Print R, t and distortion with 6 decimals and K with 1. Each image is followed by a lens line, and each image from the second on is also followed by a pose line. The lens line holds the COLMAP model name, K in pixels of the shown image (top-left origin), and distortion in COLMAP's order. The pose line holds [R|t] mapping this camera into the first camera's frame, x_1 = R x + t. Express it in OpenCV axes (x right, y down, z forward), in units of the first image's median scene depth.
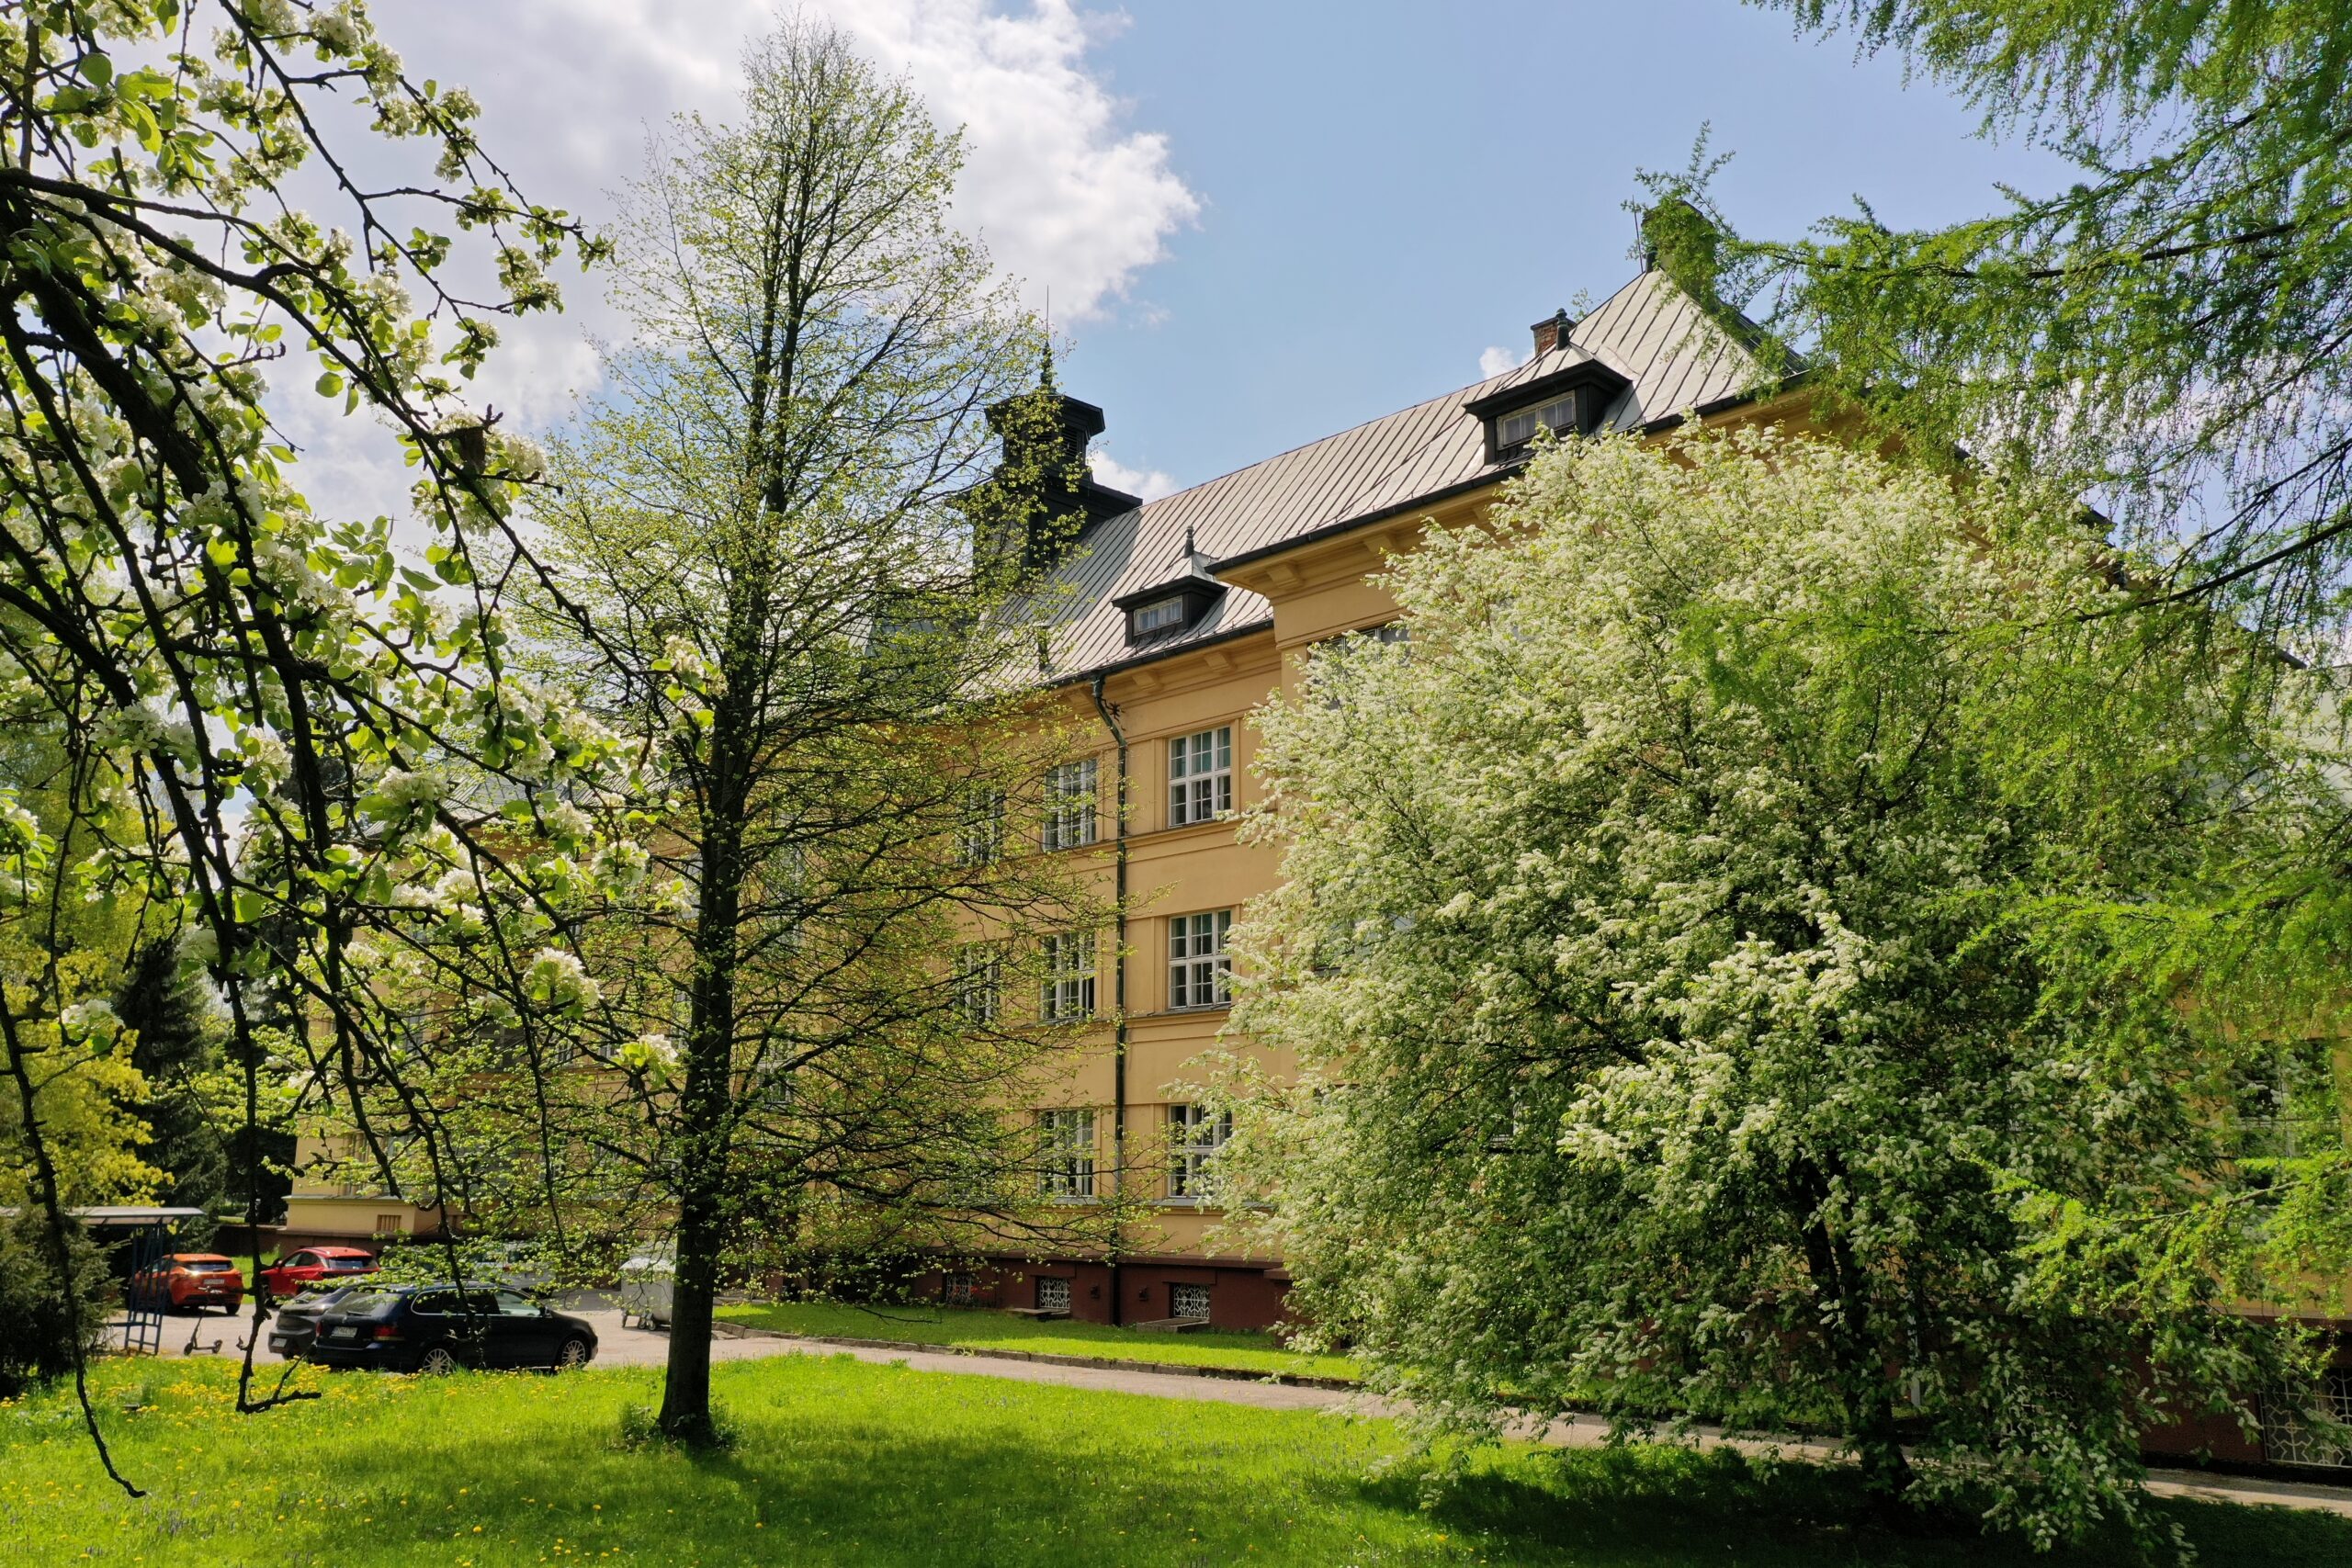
lens RADIAL K [[1863.0, 0, 1180.7], [0, 1863.0, 769.3], [0, 0, 1]] dist [0.004110, 0.005526]
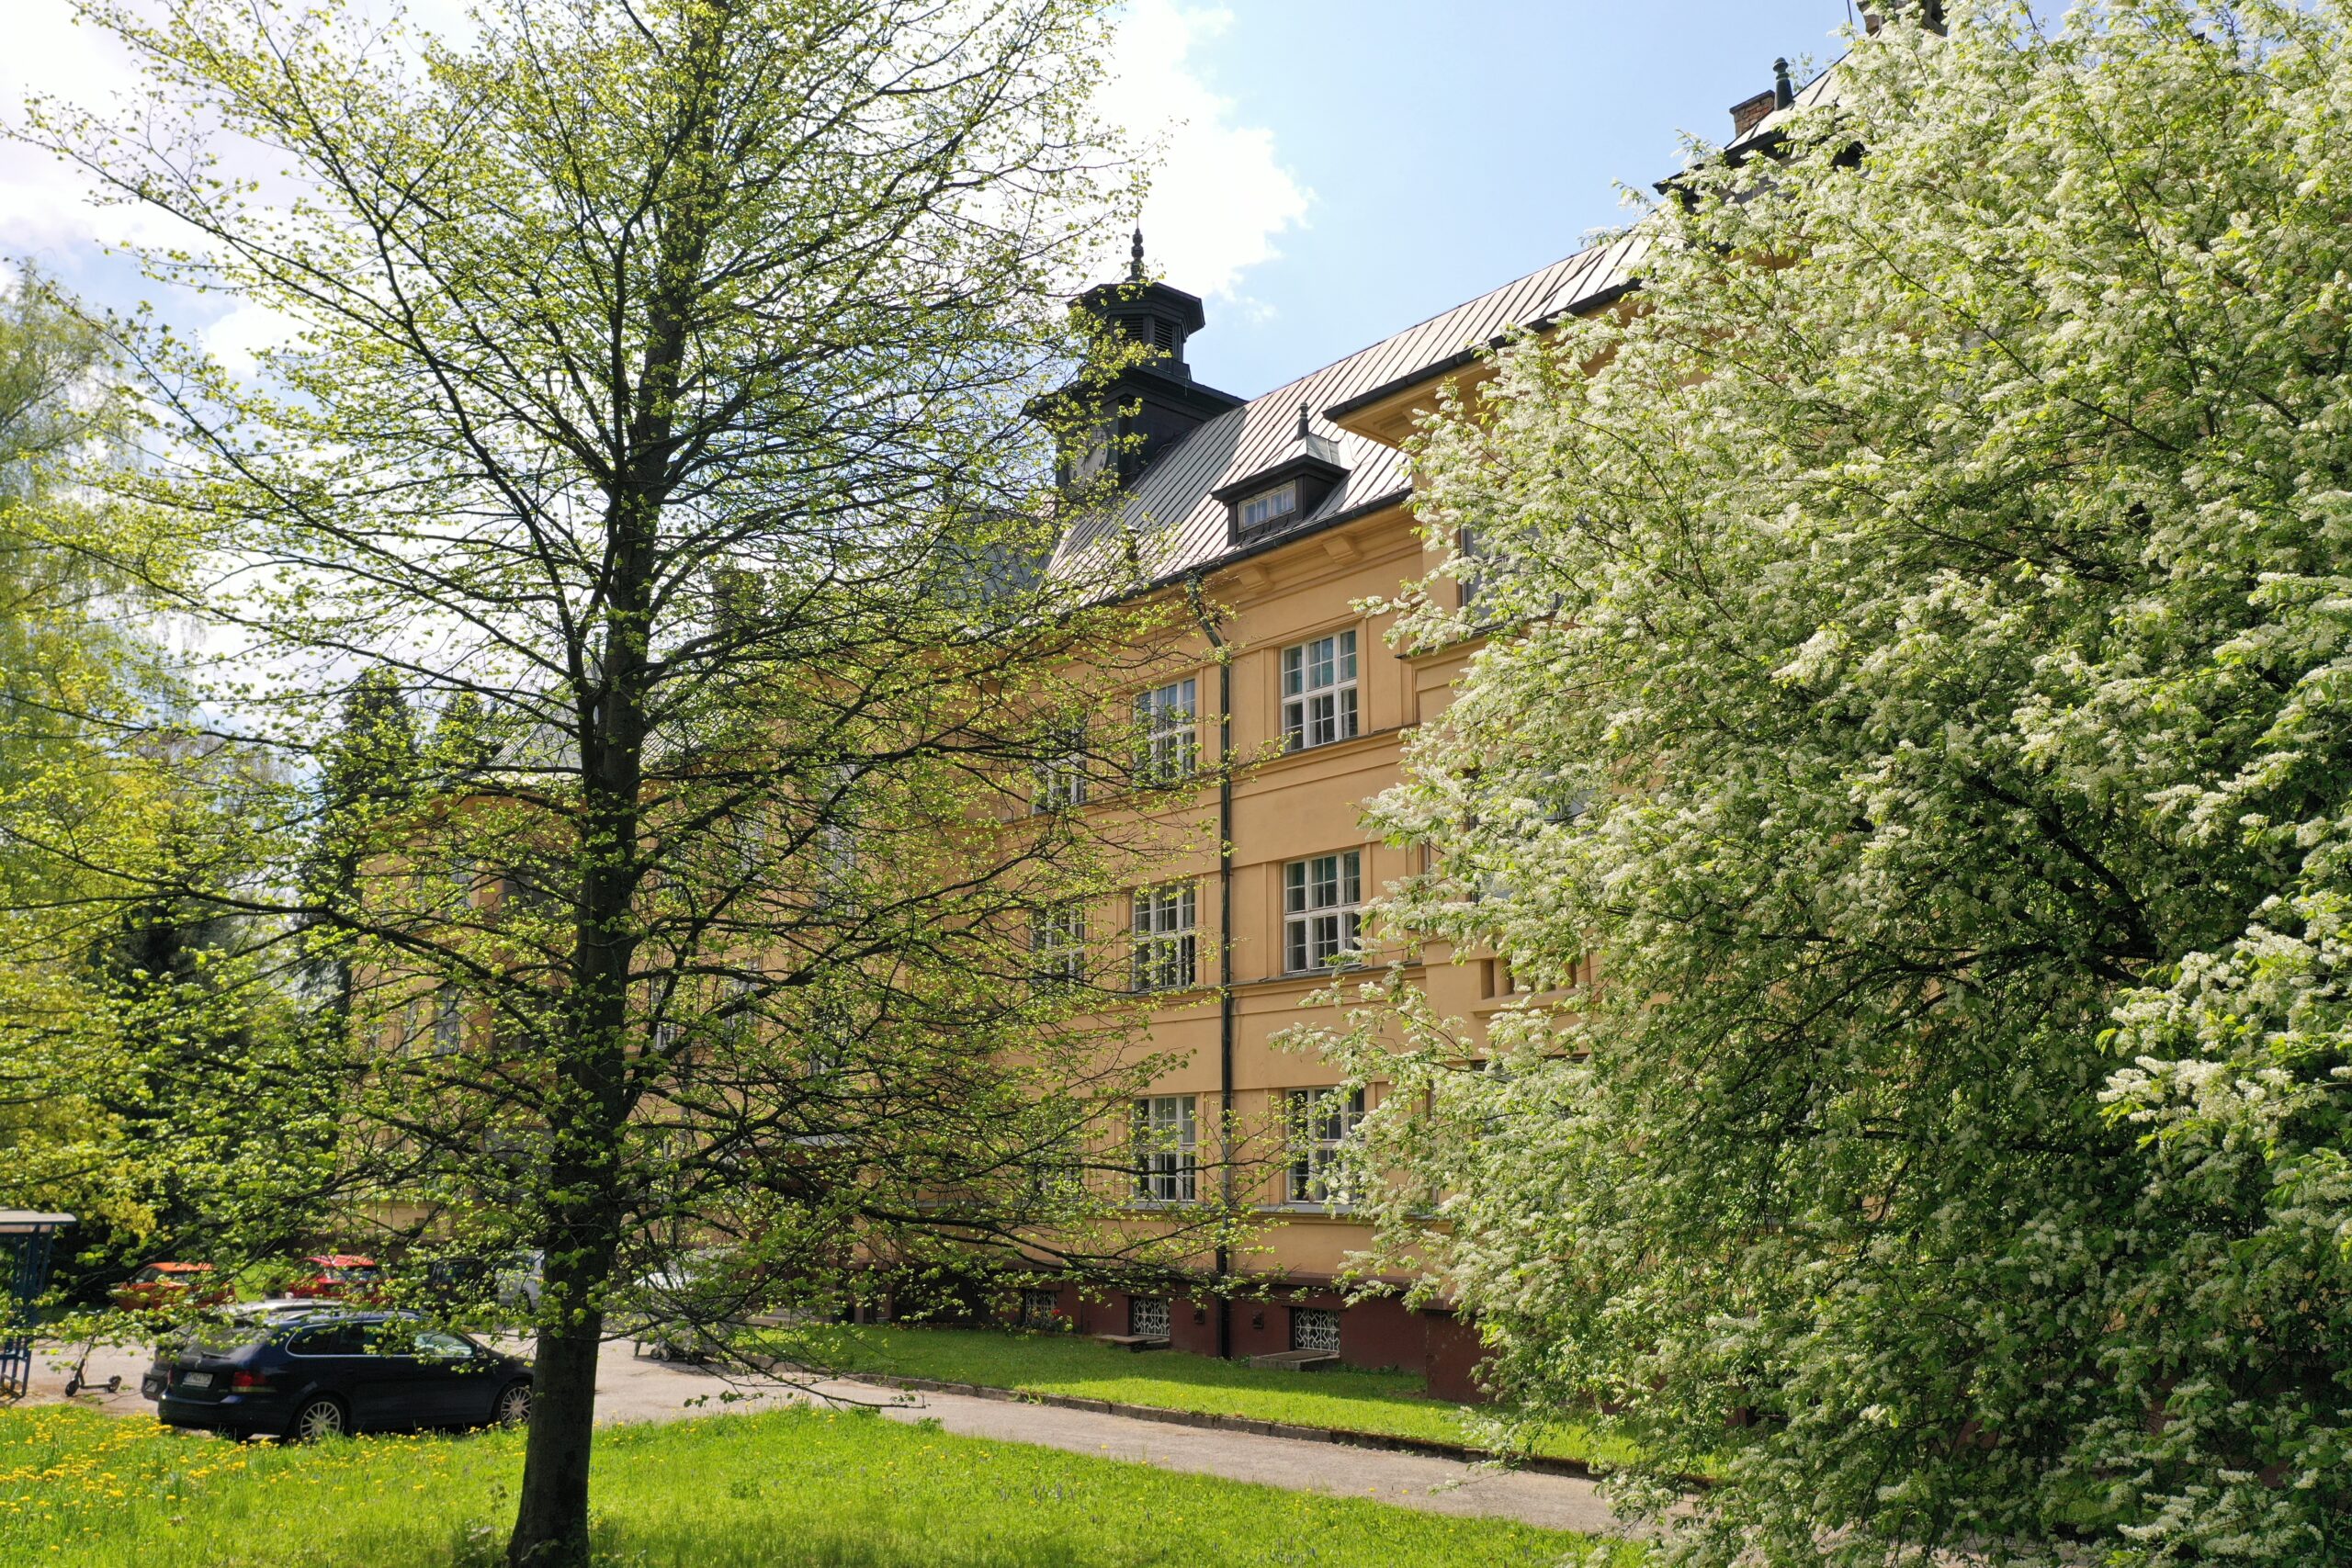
lens RADIAL K [[1863.0, 0, 1187.8], [0, 1863.0, 740.8], [0, 0, 1]] dist [0.004110, 0.005526]
pose [[0.998229, -0.012429, -0.058180, -0.000192], [0.011502, 0.999802, -0.016235, 0.044240], [0.058370, 0.015537, 0.998174, 0.195614]]
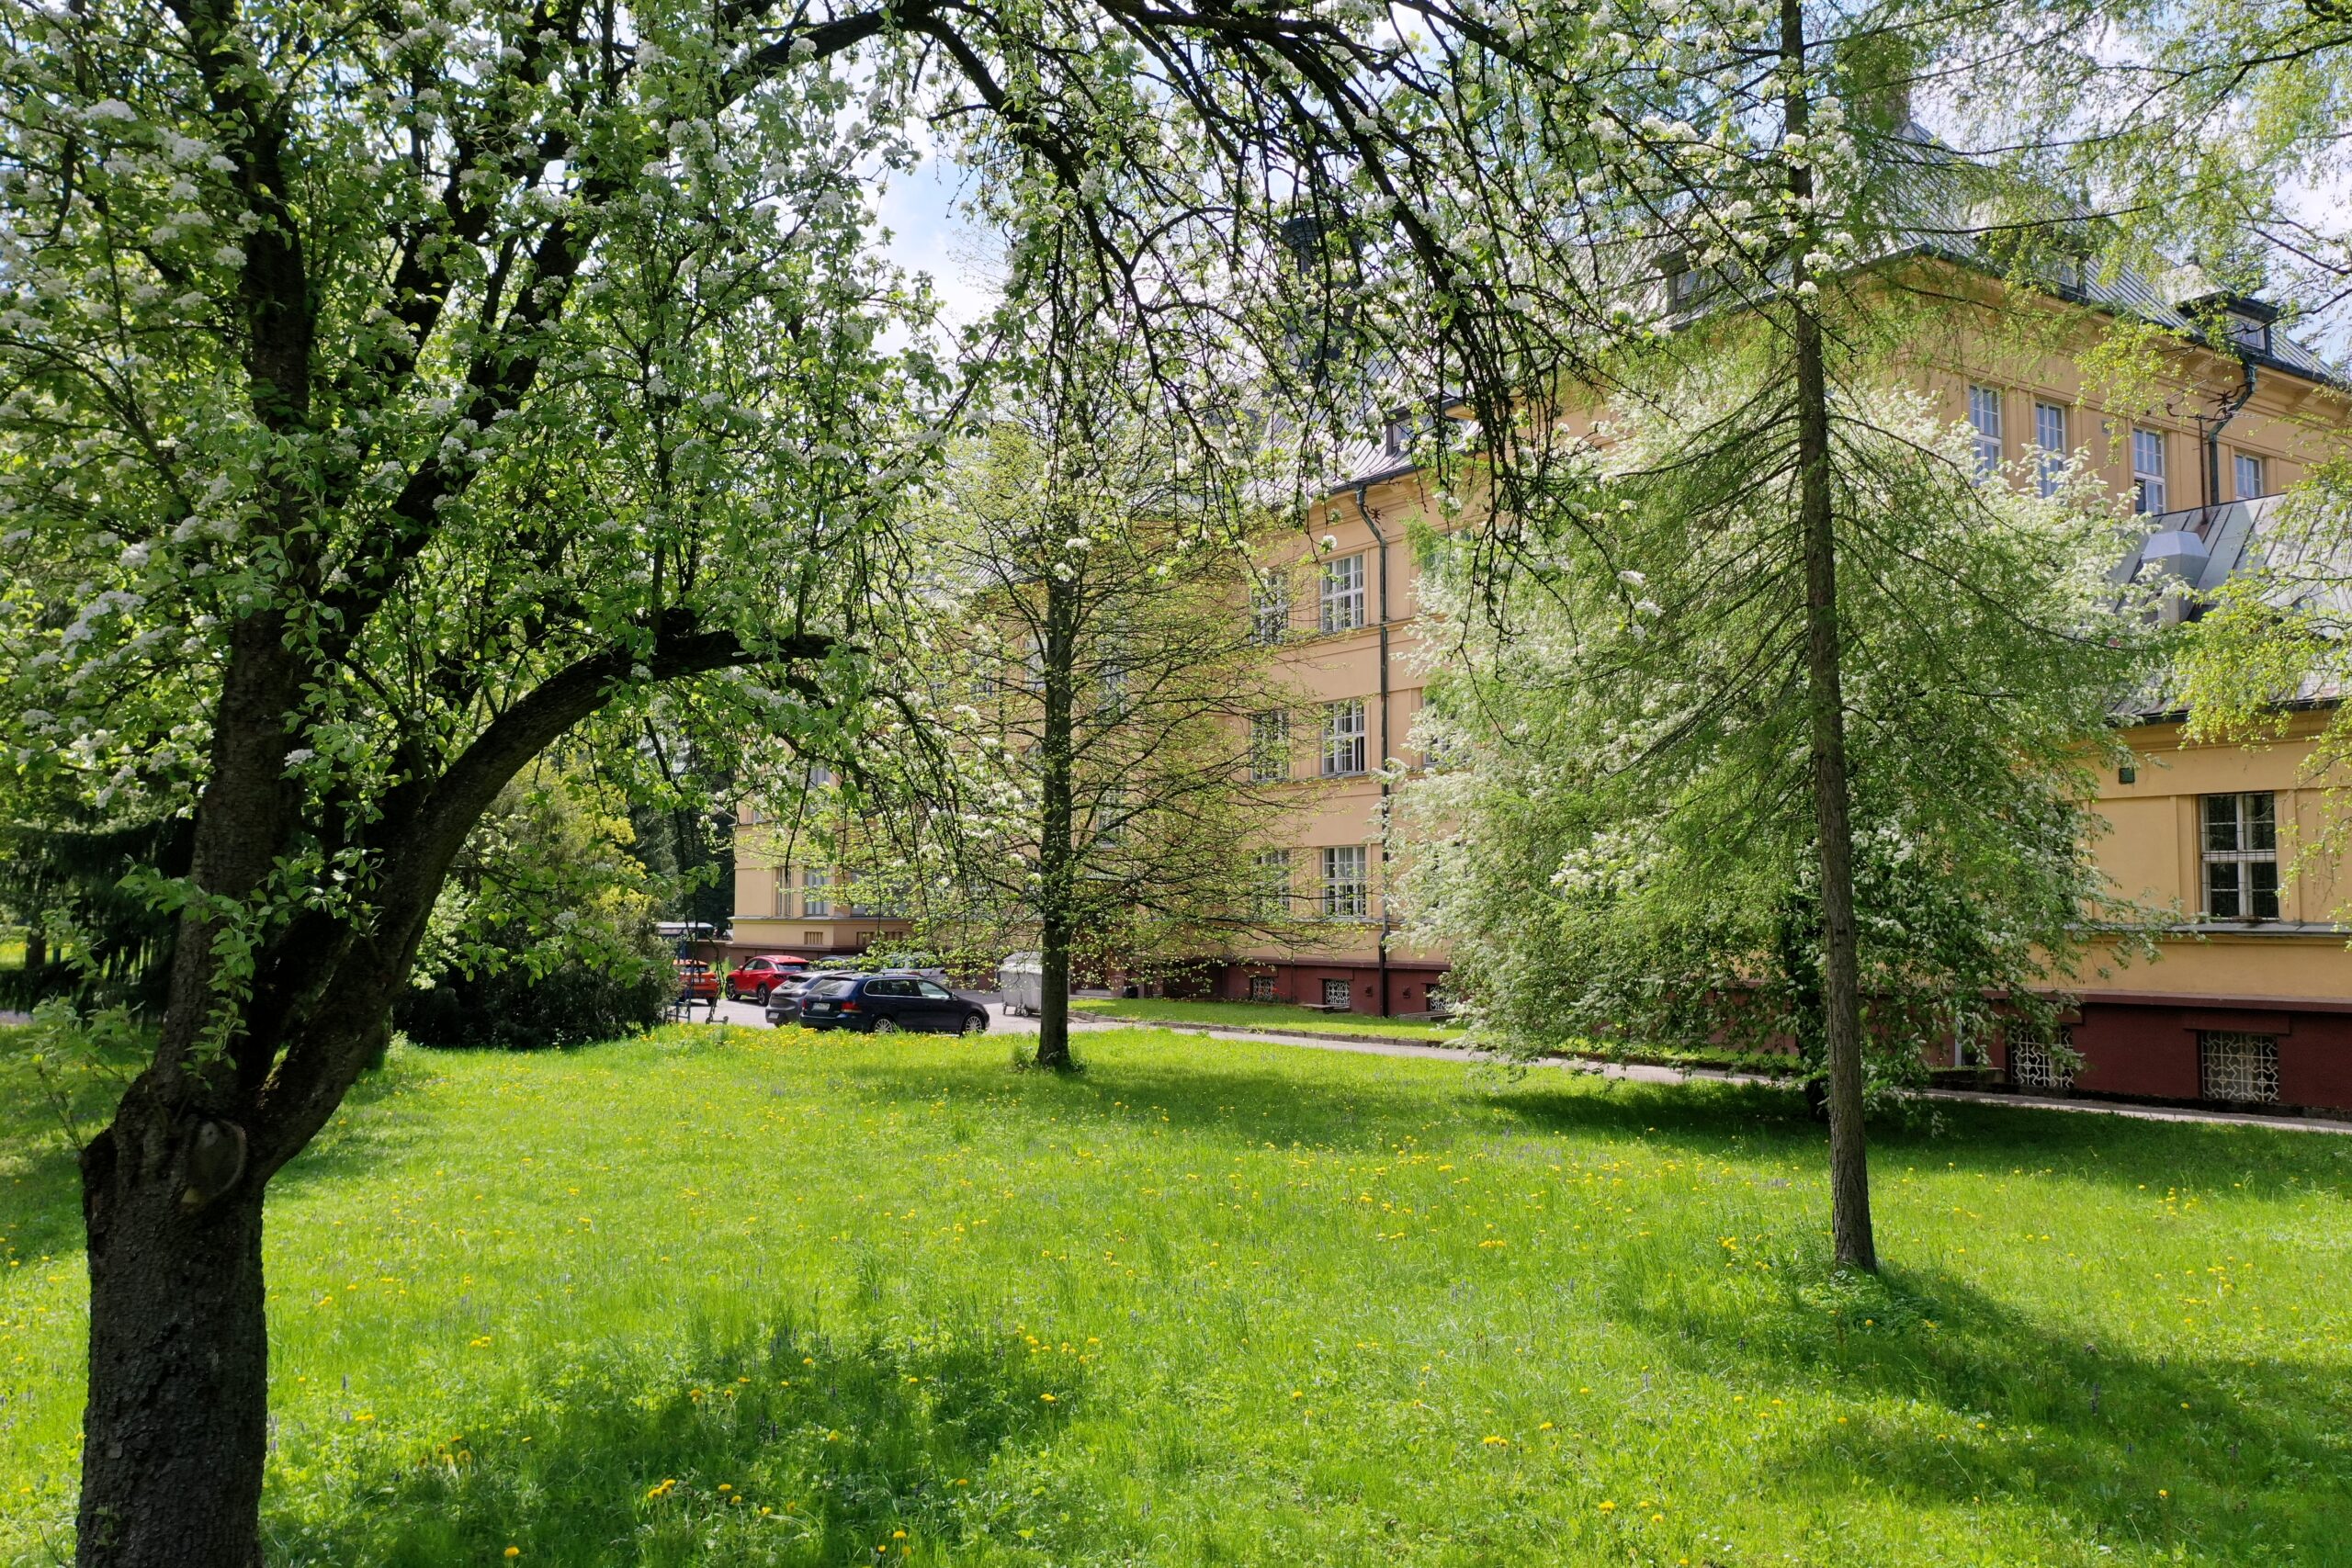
lens RADIAL K [[1863.0, 0, 1163.0], [0, 1863.0, 786.3], [0, 0, 1]] dist [0.004110, 0.005526]
pose [[0.981999, -0.012903, -0.188447, 0.062465], [0.041619, 0.987926, 0.149233, -0.051976], [0.184246, -0.154390, 0.970679, -0.238597]]
